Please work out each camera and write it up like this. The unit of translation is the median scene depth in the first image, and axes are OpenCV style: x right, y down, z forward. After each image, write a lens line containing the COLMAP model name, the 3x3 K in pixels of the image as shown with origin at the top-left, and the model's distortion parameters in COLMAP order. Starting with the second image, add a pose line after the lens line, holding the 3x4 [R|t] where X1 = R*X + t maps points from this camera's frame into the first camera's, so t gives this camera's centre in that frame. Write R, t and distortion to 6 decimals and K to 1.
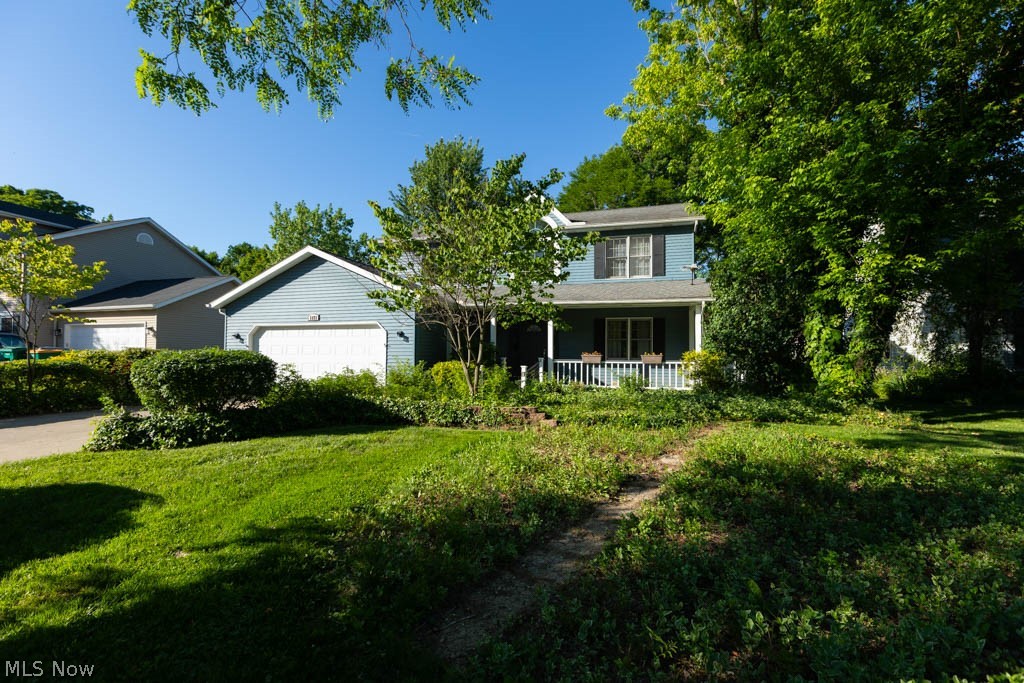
lens RADIAL K [[460.7, 0, 512.0], [0, 460.7, 342.3], [0, 0, 1]] dist [0.005662, 0.000730]
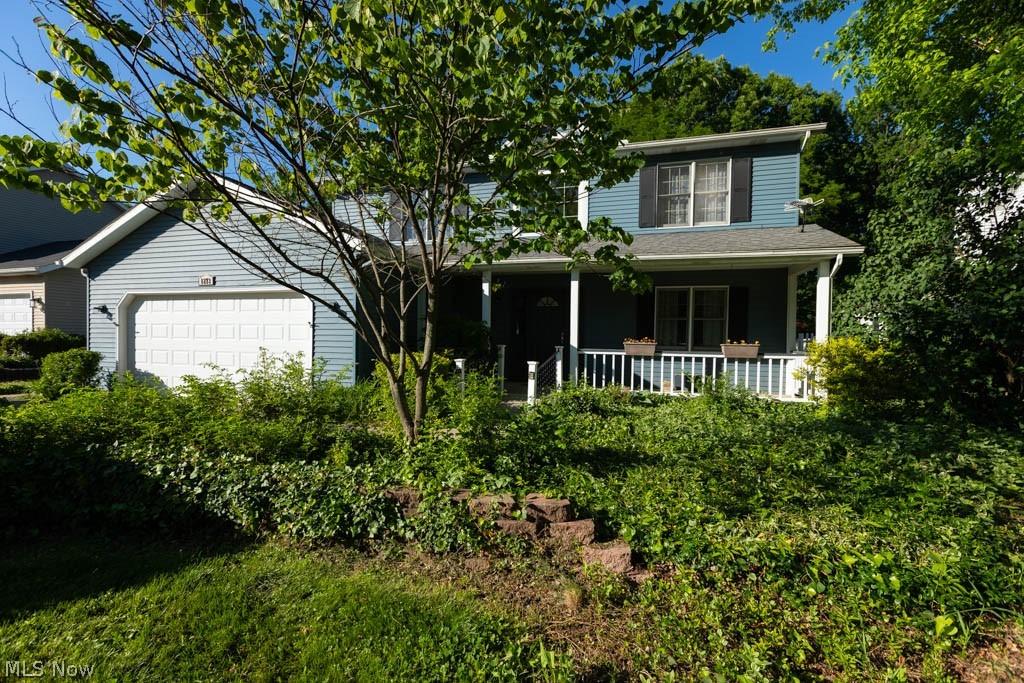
lens RADIAL K [[460.7, 0, 511.2], [0, 460.7, 341.6], [0, 0, 1]] dist [0.005662, 0.000730]
pose [[0.999798, 0.008732, -0.018102, 0.007574], [-0.008002, 0.999166, 0.040033, 0.002188], [0.018436, -0.039880, 0.999034, 0.357933]]
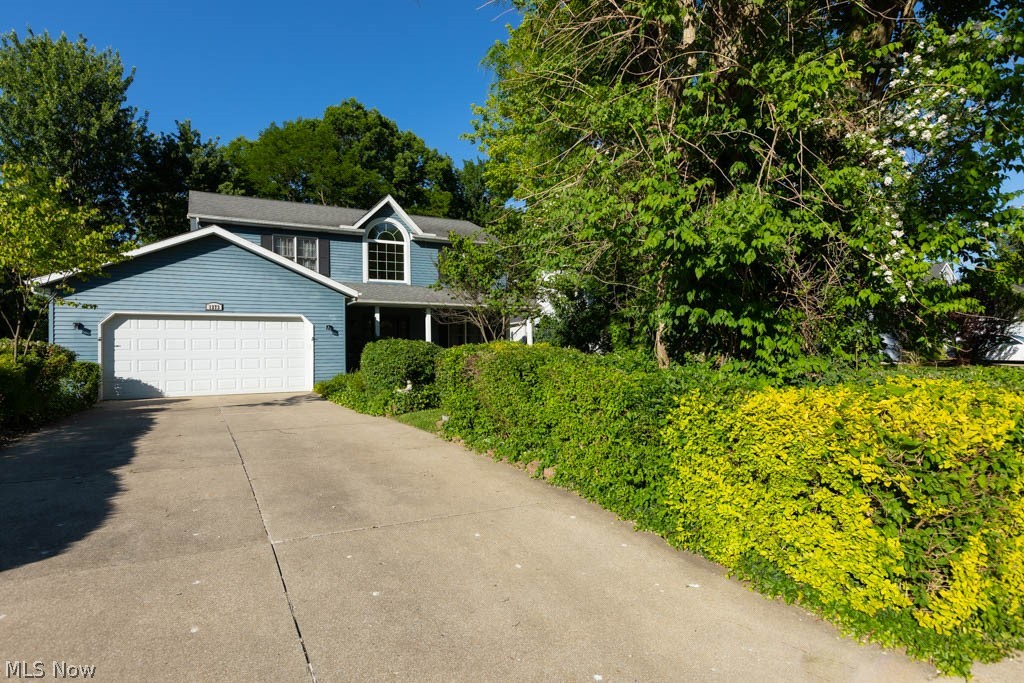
lens RADIAL K [[586.4, 0, 519.4], [0, 586.4, 344.2], [0, 0, 1]] dist [0.007311, -0.000588]
pose [[0.700748, -0.000074, 0.713409, -0.817318], [0.002586, 0.999994, -0.002436, 0.021881], [-0.713404, 0.003552, 0.700744, -0.198703]]
